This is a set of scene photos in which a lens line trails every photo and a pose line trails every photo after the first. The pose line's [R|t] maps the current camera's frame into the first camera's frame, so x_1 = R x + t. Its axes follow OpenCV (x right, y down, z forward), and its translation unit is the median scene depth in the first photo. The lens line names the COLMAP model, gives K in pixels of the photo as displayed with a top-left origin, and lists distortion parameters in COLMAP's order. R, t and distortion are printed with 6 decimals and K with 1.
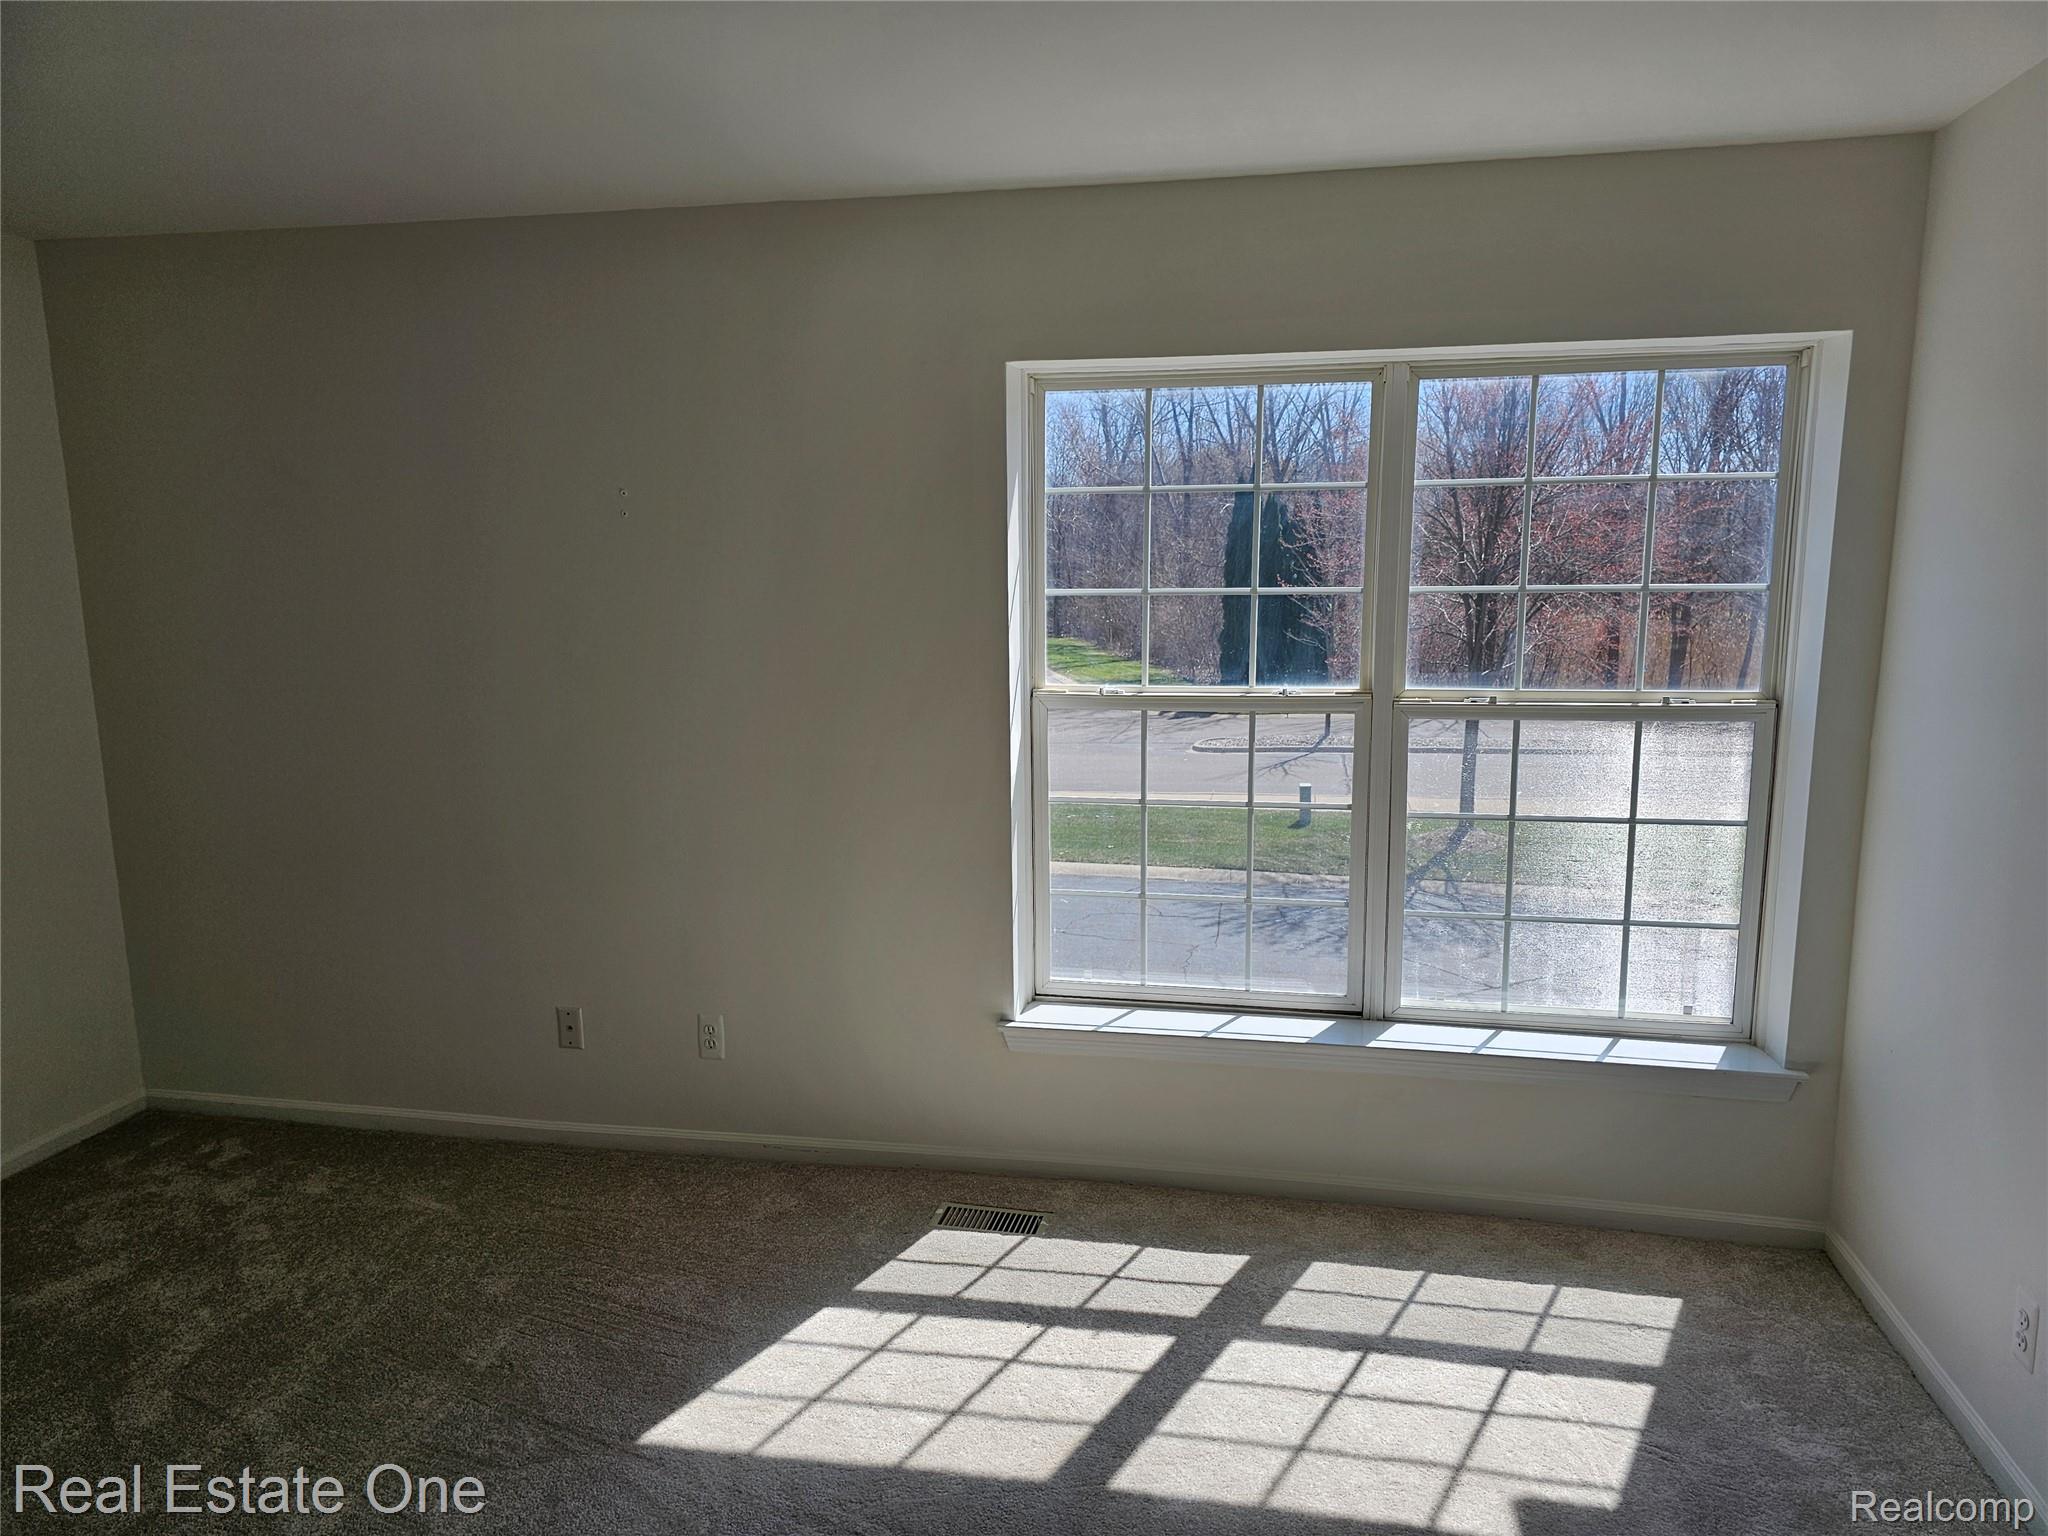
lens RADIAL K [[1354.4, 0, 1021.4], [0, 1354.4, 772.0], [0, 0, 1]] dist [0.029062, -0.005100]
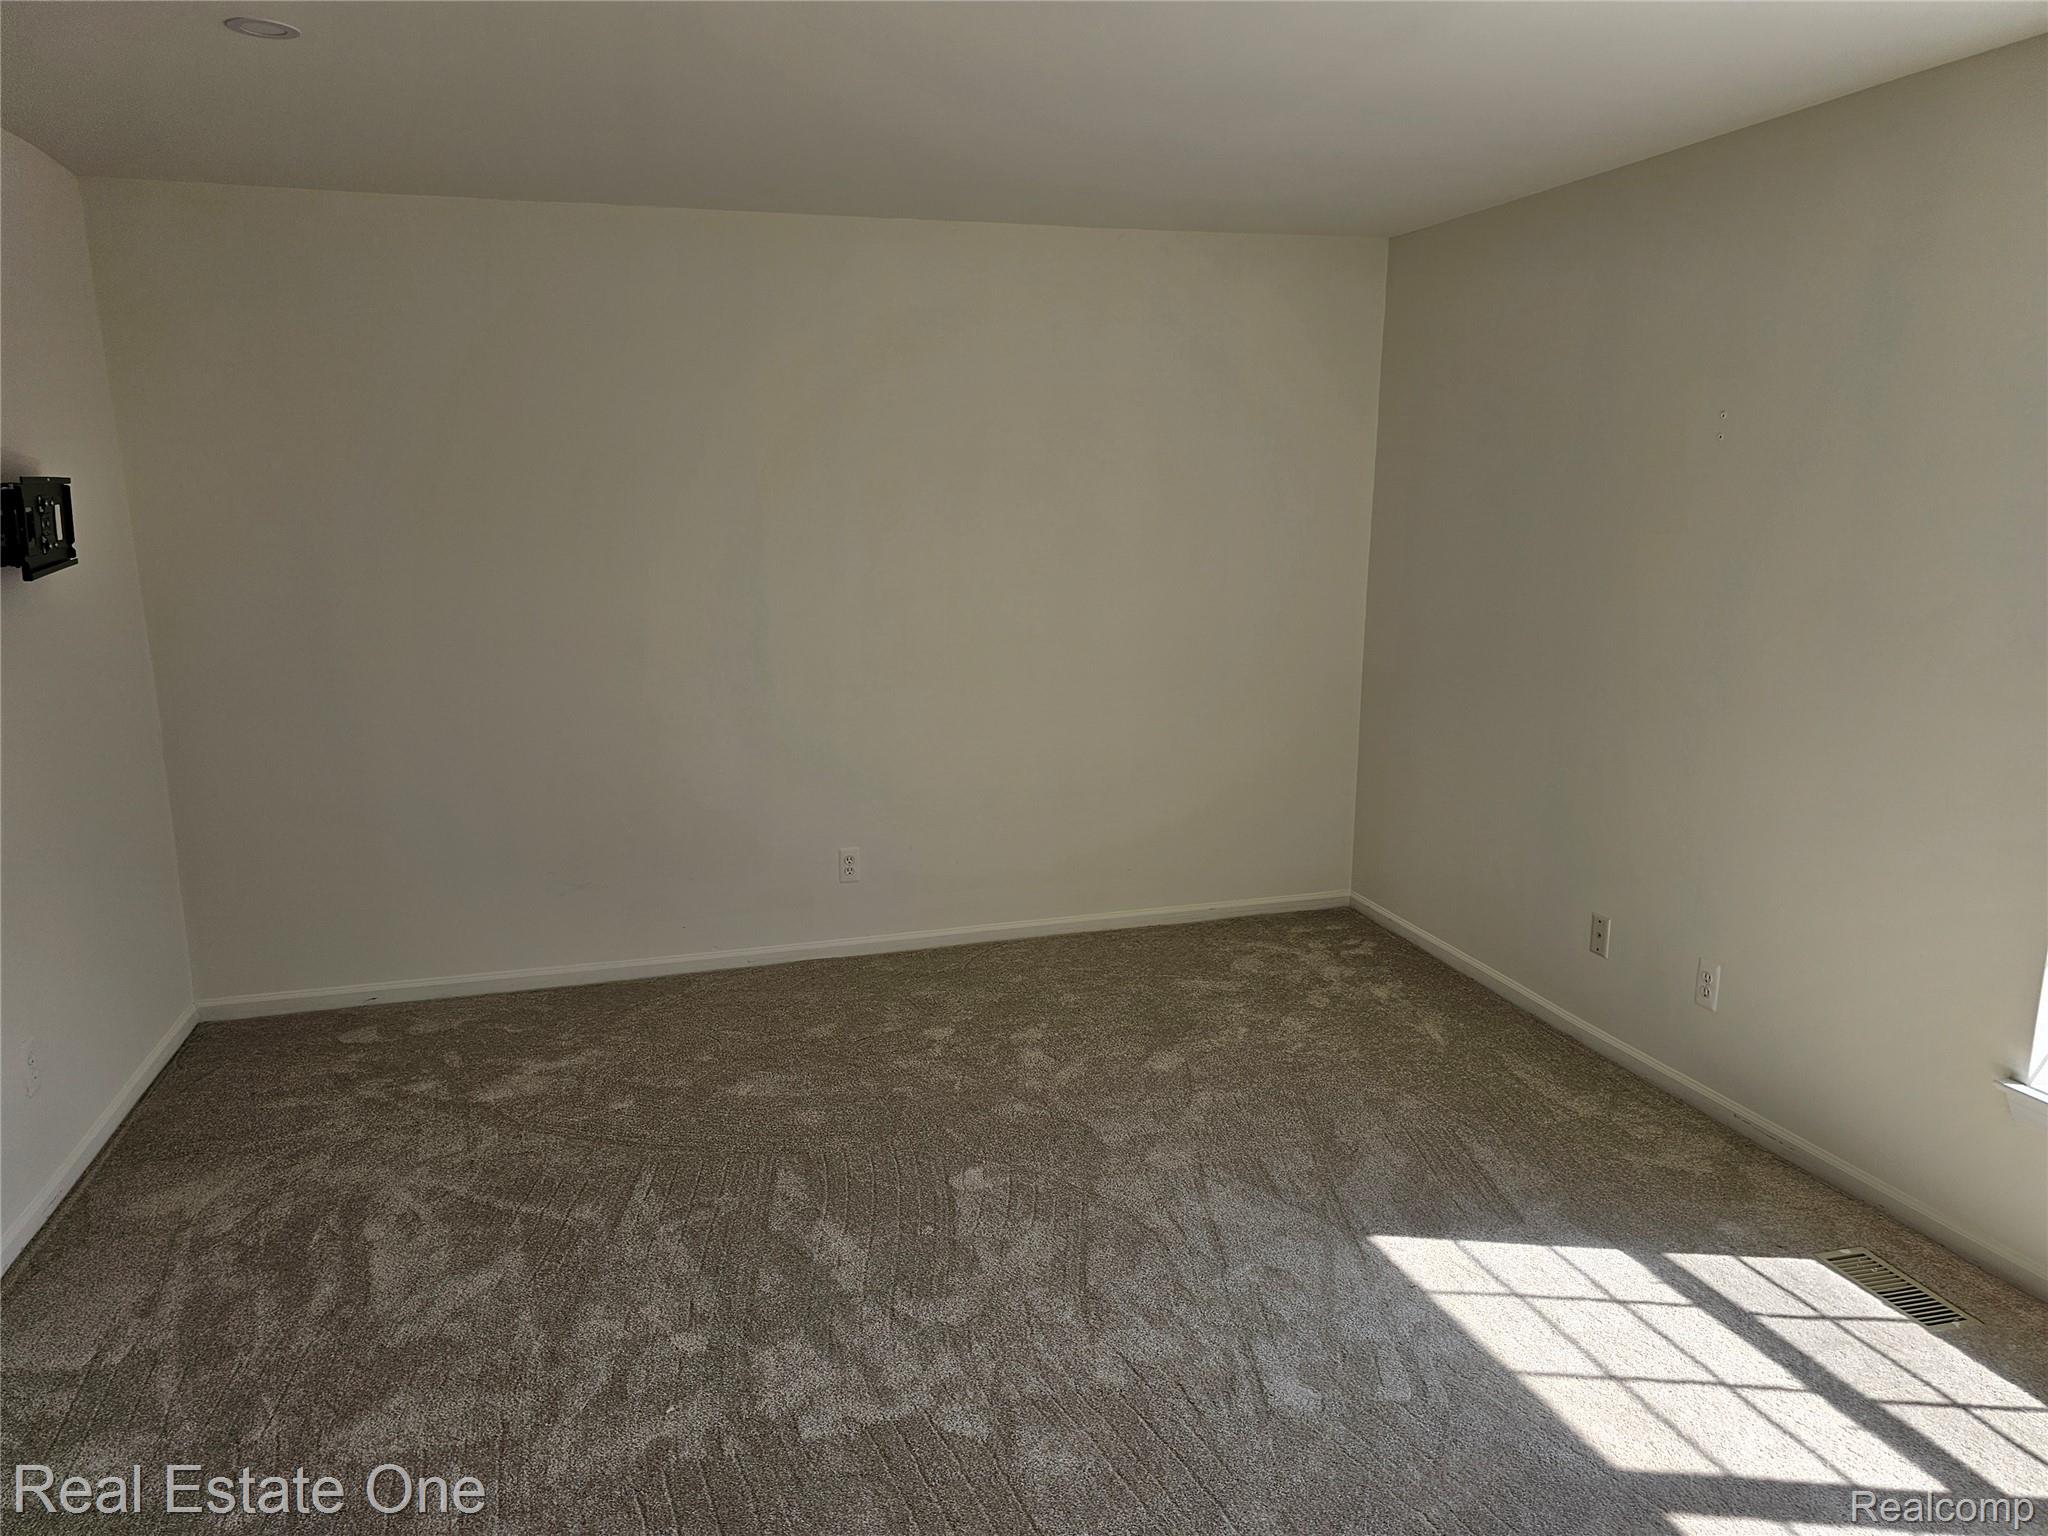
lens RADIAL K [[1354.4, 0, 1020.4], [0, 1354.4, 766.4], [0, 0, 1]] dist [0.029062, -0.005100]
pose [[0.478235, 0.192251, -0.856931, 0.410908], [-0.151302, 0.979192, 0.135241, -0.016757], [0.865101, 0.064978, 0.497372, 0.106646]]
